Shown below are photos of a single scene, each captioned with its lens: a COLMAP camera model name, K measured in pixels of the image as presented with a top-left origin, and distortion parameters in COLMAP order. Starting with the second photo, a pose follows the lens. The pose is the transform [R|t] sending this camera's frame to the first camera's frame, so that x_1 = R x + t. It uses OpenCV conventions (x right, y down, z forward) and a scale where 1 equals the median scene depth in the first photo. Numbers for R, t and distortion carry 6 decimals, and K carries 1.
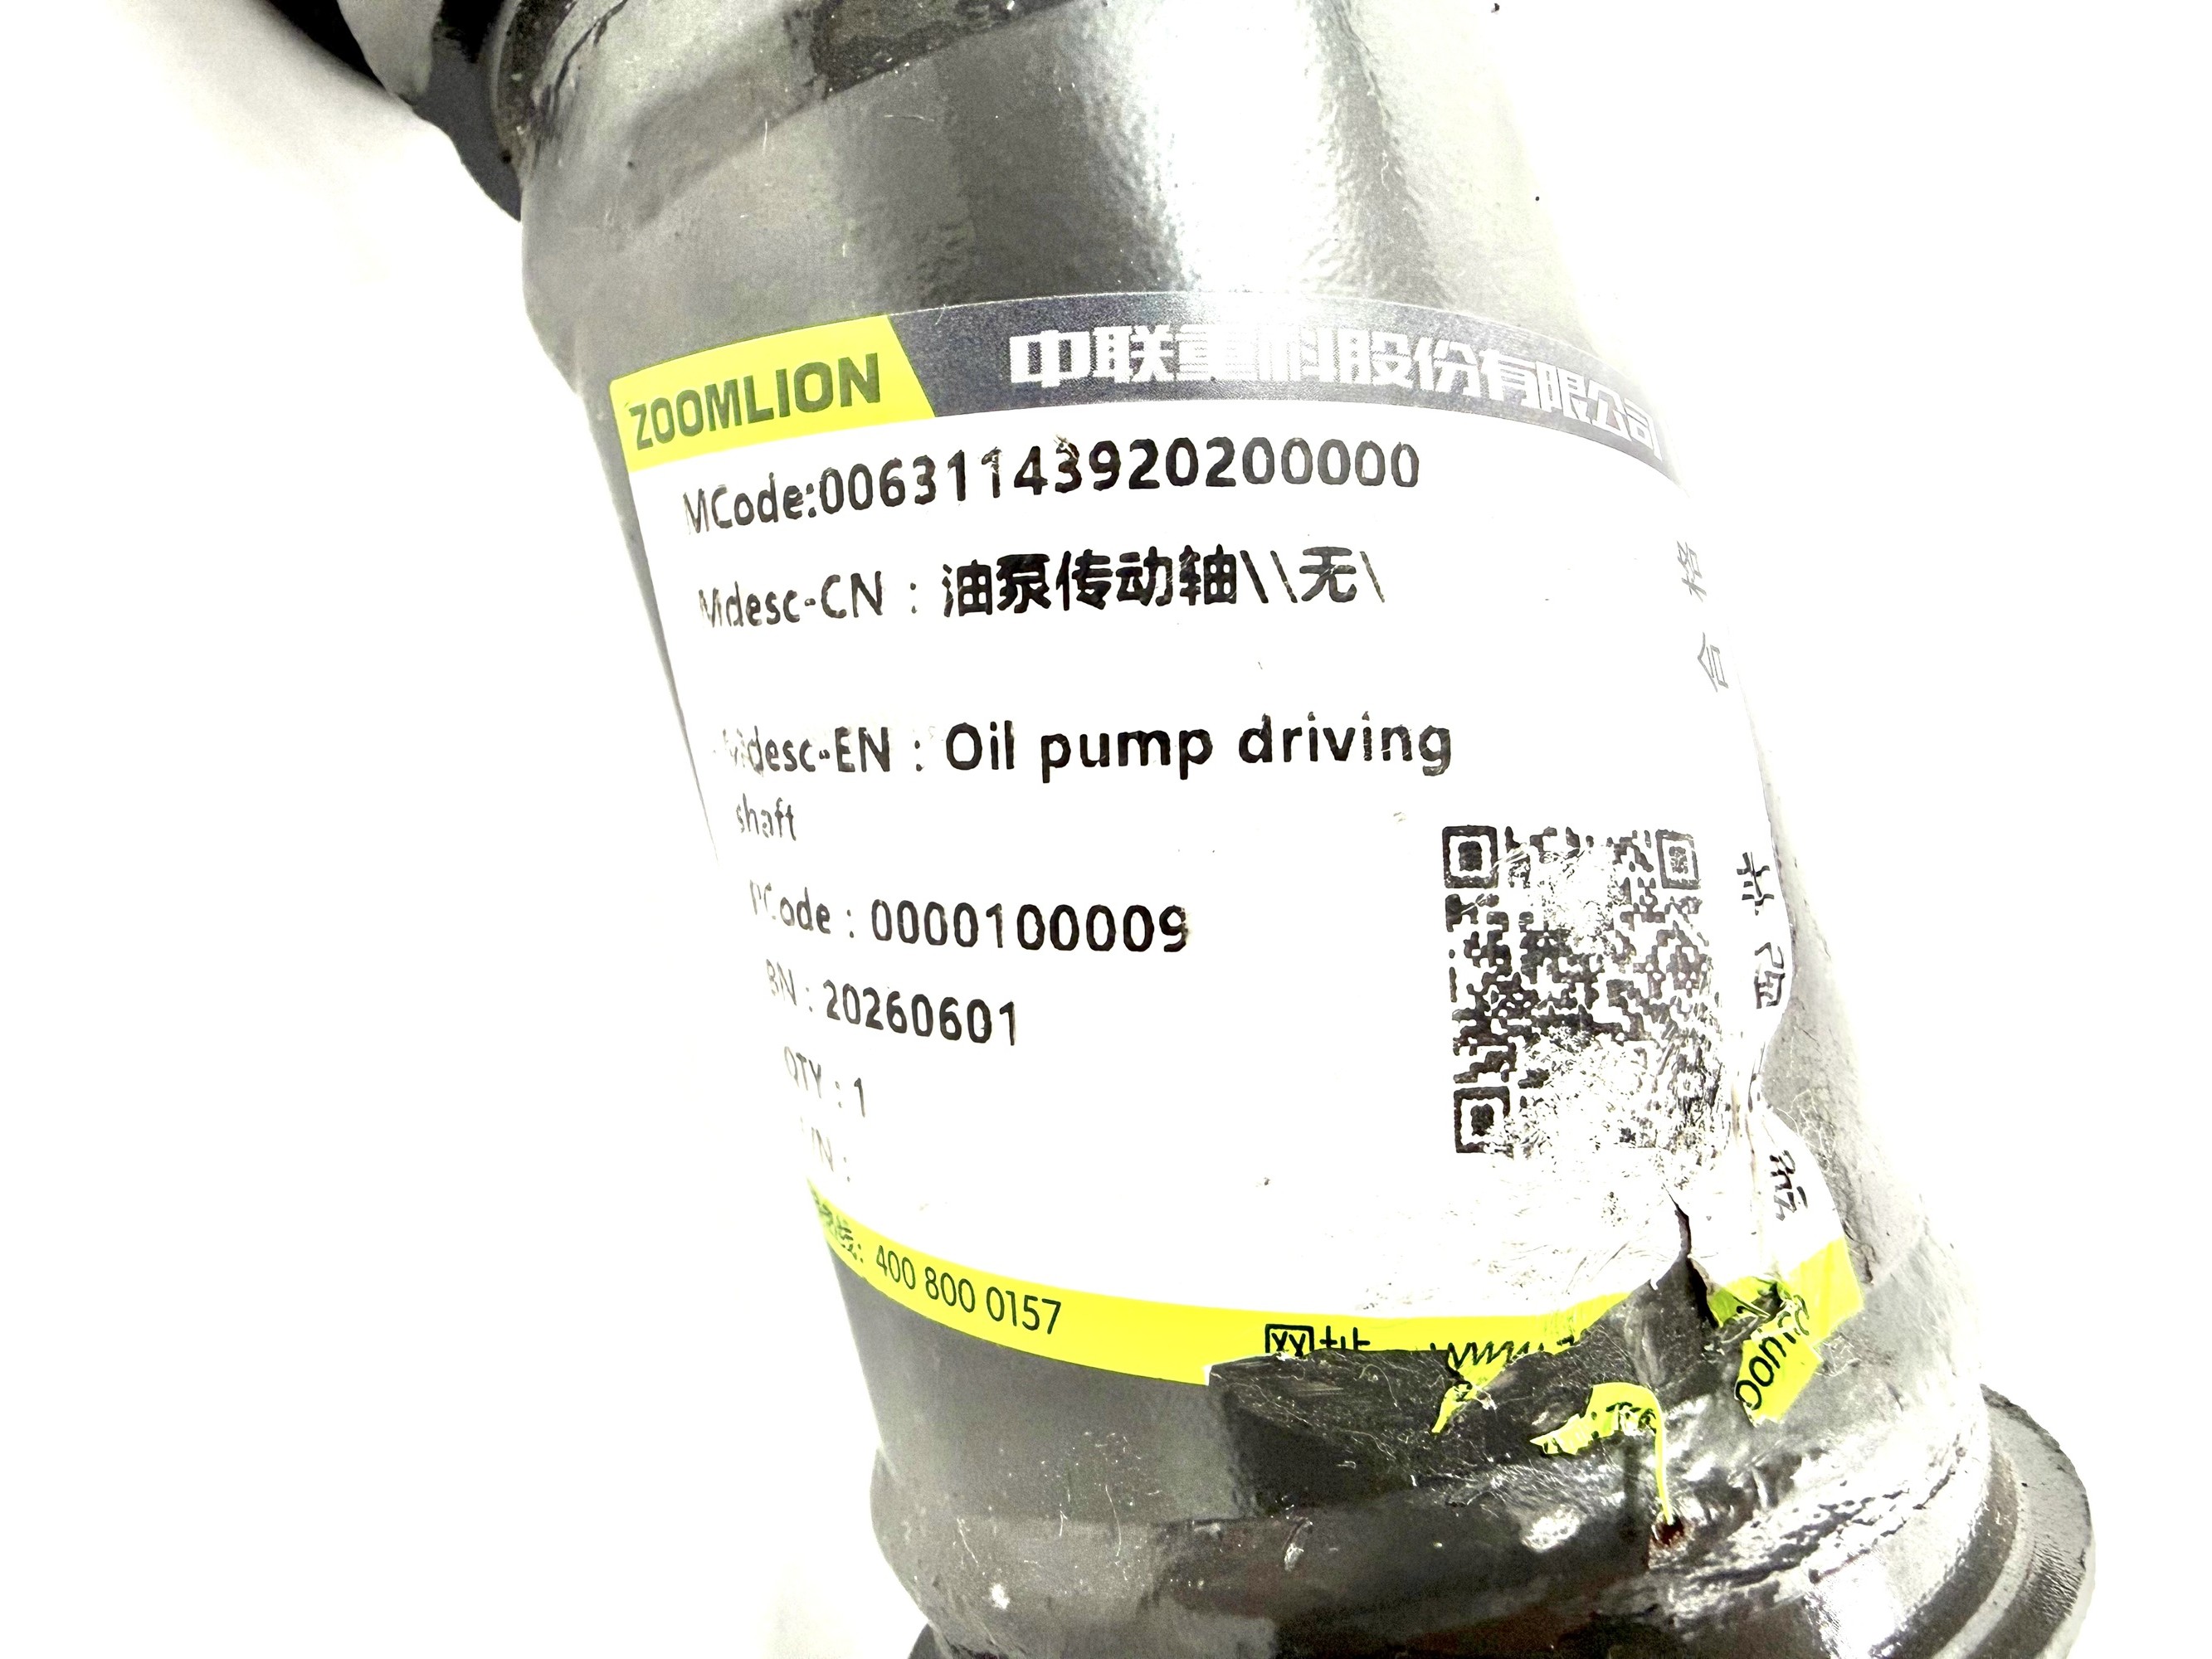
lens RADIAL K [[1781.5, 0, 1107.6], [0, 1781.5, 847.1], [0, 0, 1]] dist [0.033112, -0.003620]
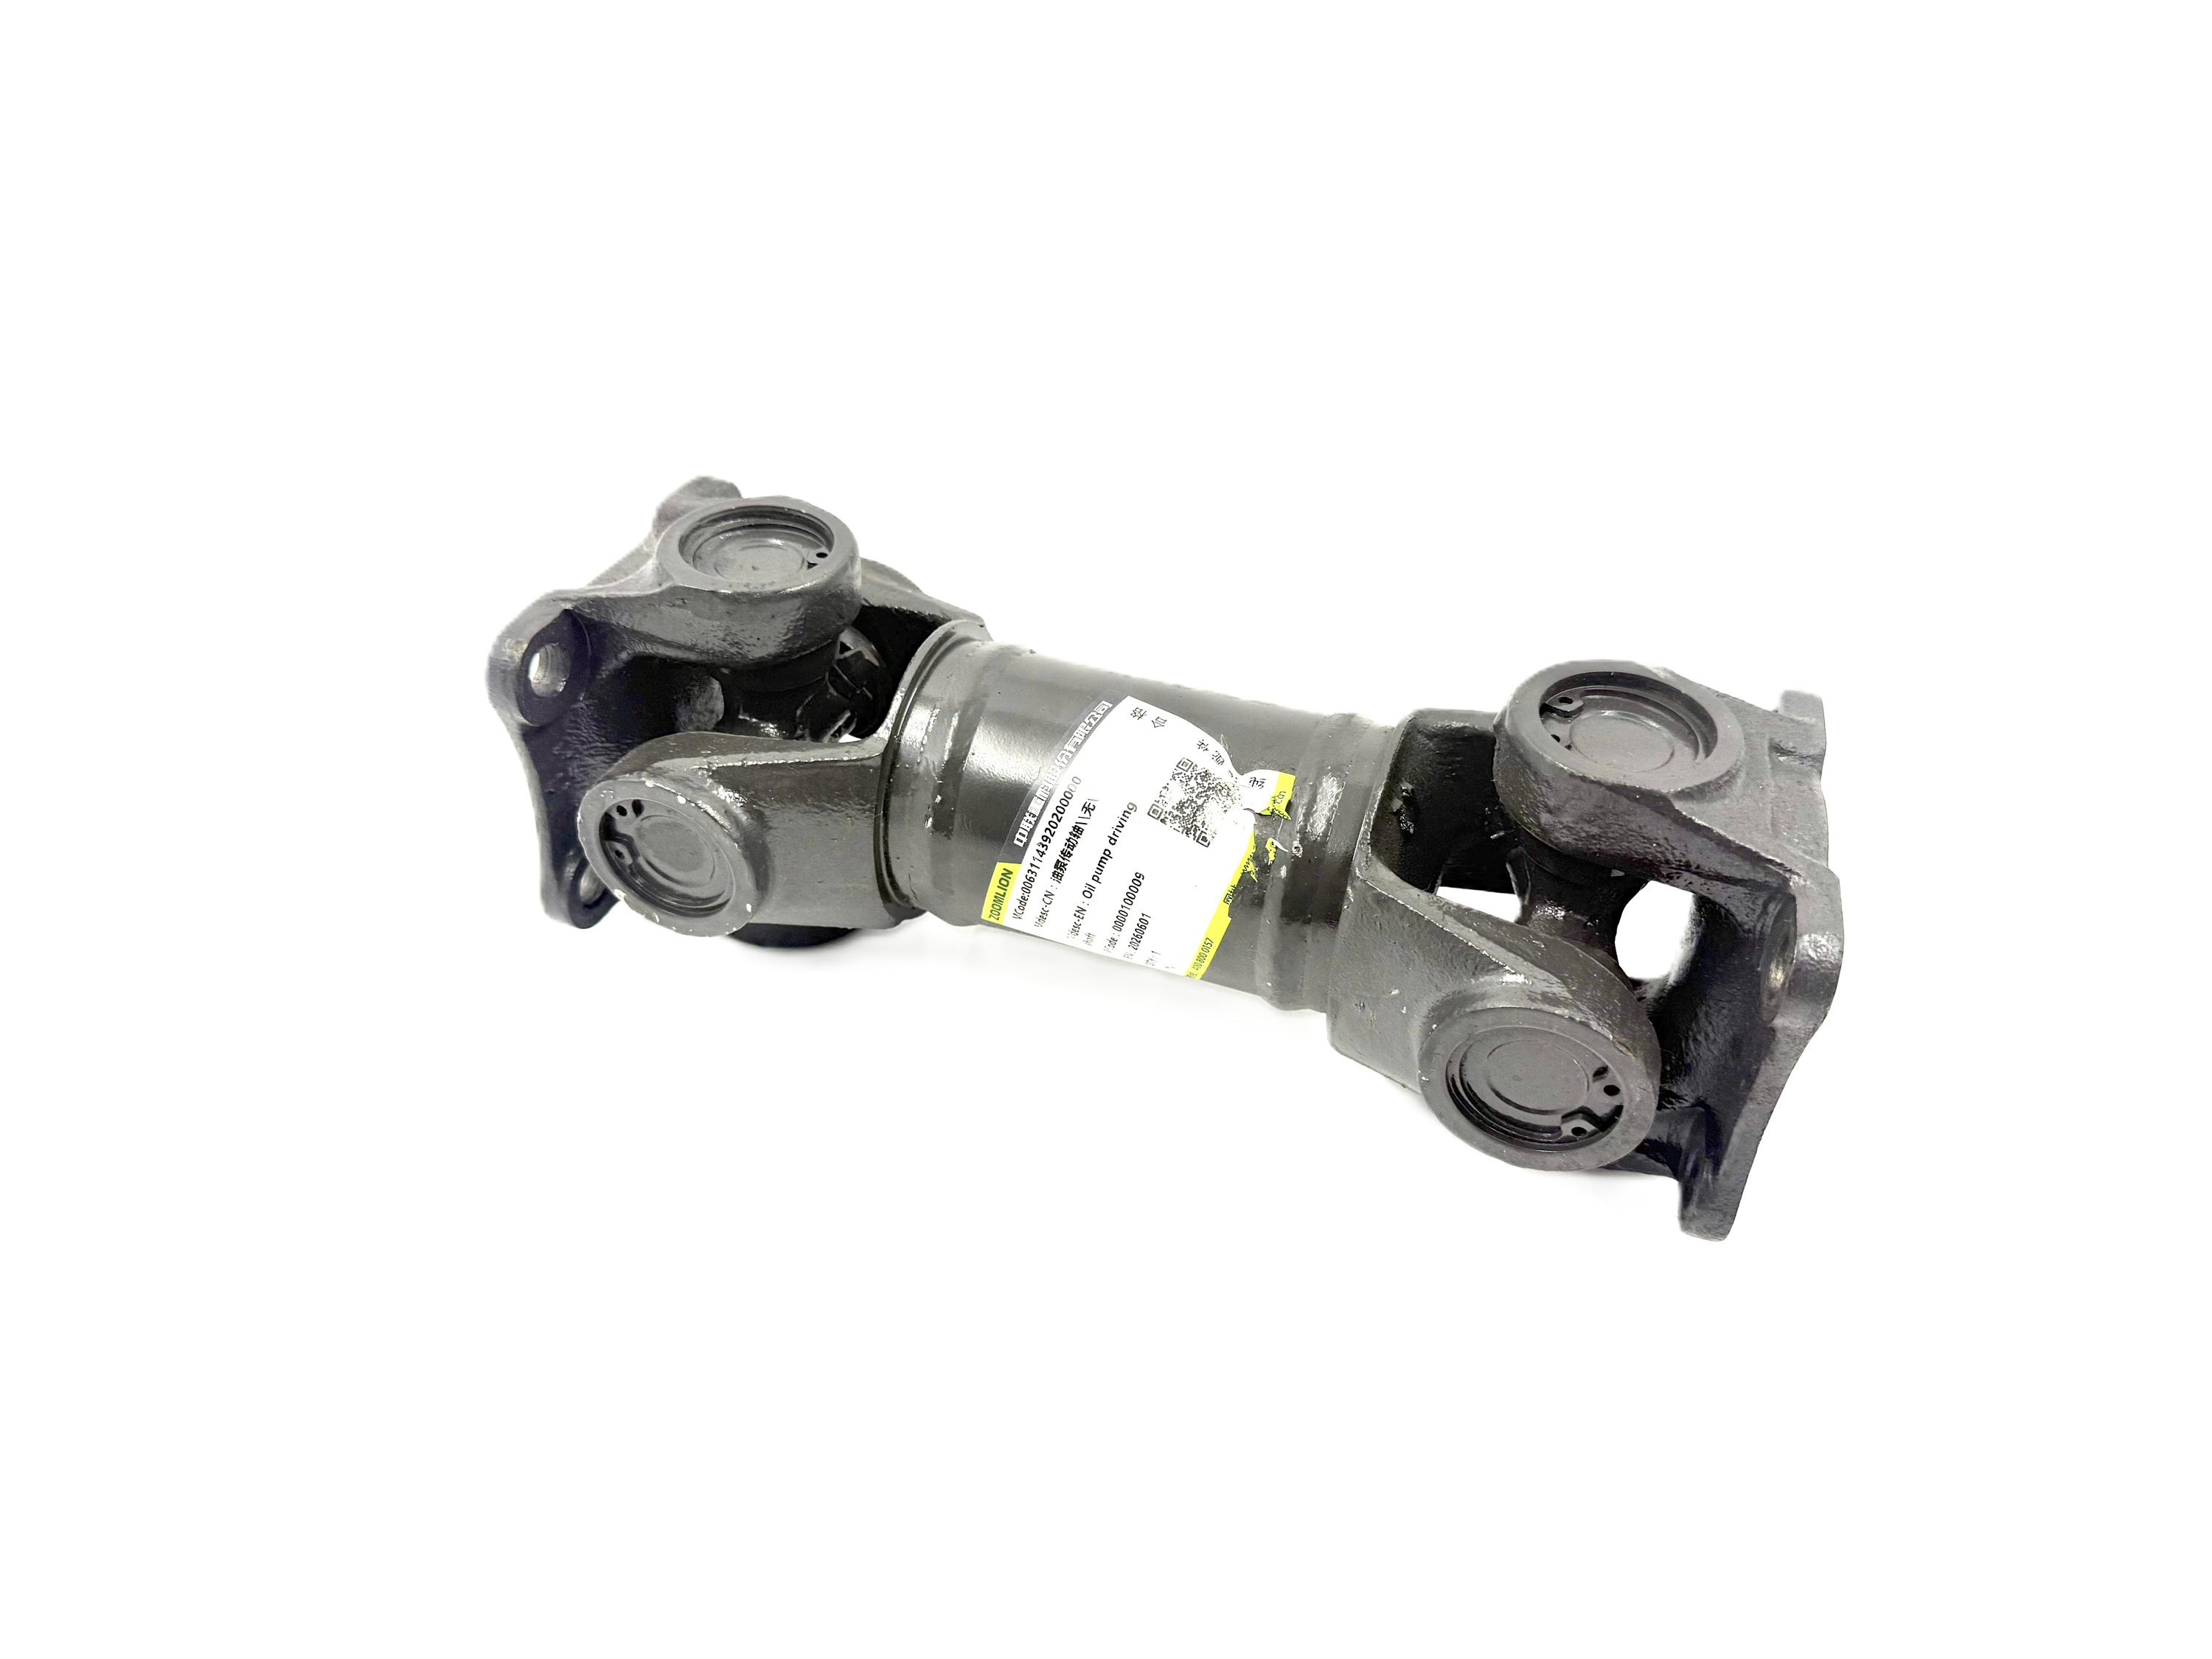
lens RADIAL K [[1781.7, 0, 1102.0], [0, 1781.7, 828.9], [0, 0, 1]] dist [0.033112, -0.003620]
pose [[0.451592, -0.867771, -0.207455, 1.029536], [0.859691, 0.485415, -0.159068, 0.621404], [0.238737, -0.106513, 0.965225, -3.362608]]
